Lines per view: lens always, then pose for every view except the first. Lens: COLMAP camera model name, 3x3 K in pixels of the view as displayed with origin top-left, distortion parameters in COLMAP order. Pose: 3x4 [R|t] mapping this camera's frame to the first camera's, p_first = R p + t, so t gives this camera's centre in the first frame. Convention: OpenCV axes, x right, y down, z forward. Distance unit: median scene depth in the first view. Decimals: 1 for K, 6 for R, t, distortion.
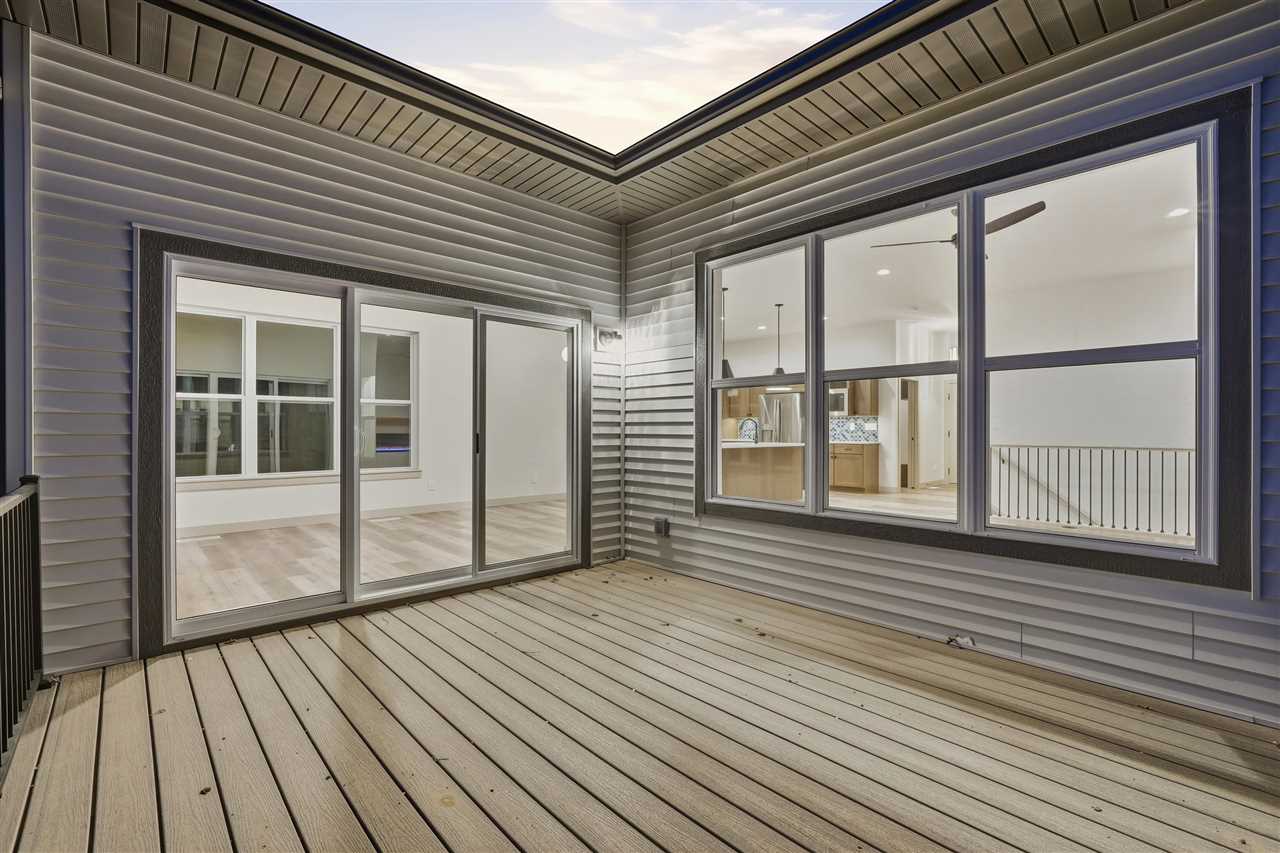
lens RADIAL K [[562.5, 0, 643.2], [0, 562.5, 428.9], [0, 0, 1]] dist [-0.003661, -0.000136]
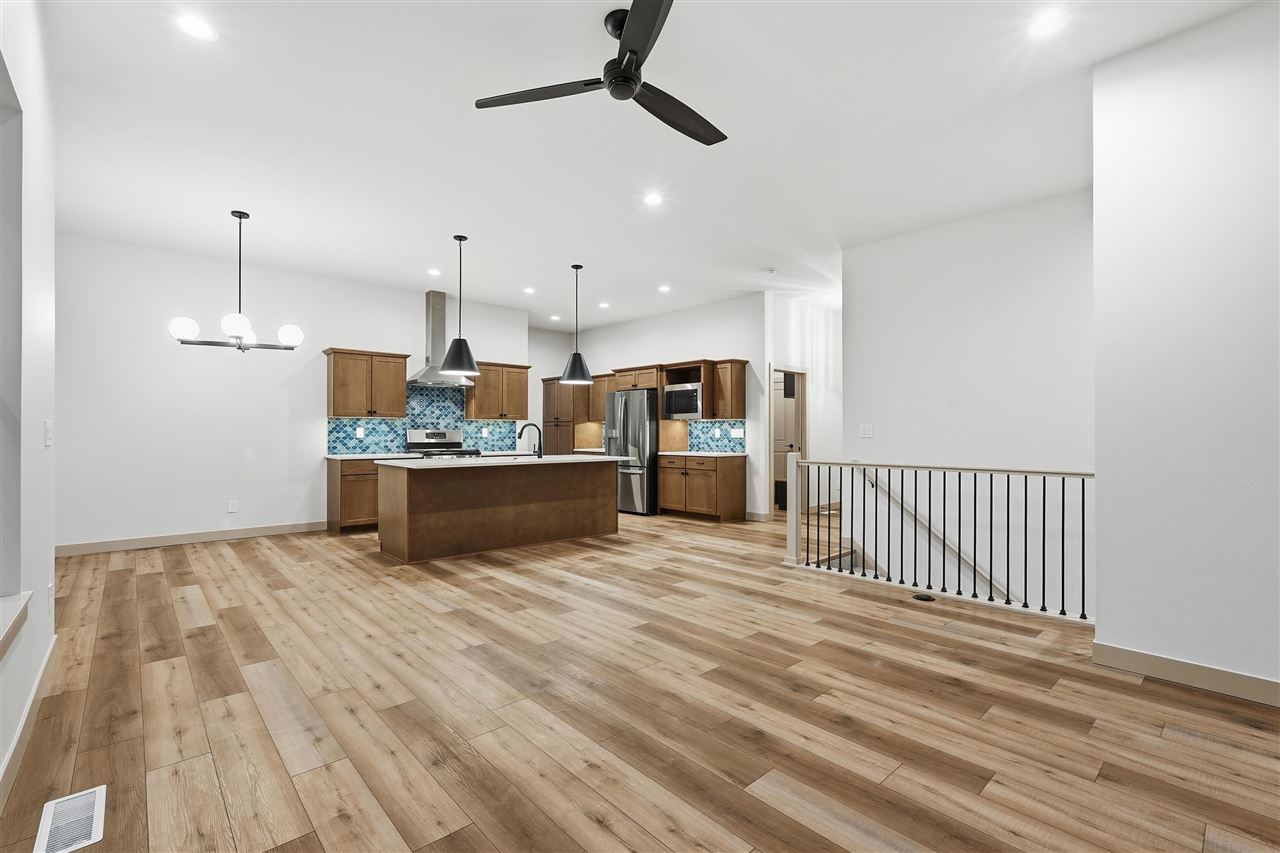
lens RADIAL K [[562.5, 0, 632.9], [0, 562.5, 430.2], [0, 0, 1]] dist [-0.003661, -0.000136]
pose [[0.999156, 0.001539, -0.041058, 0.300939], [-0.001599, 0.999998, -0.001427, -0.006896], [0.041056, 0.001491, 0.999156, 0.241564]]
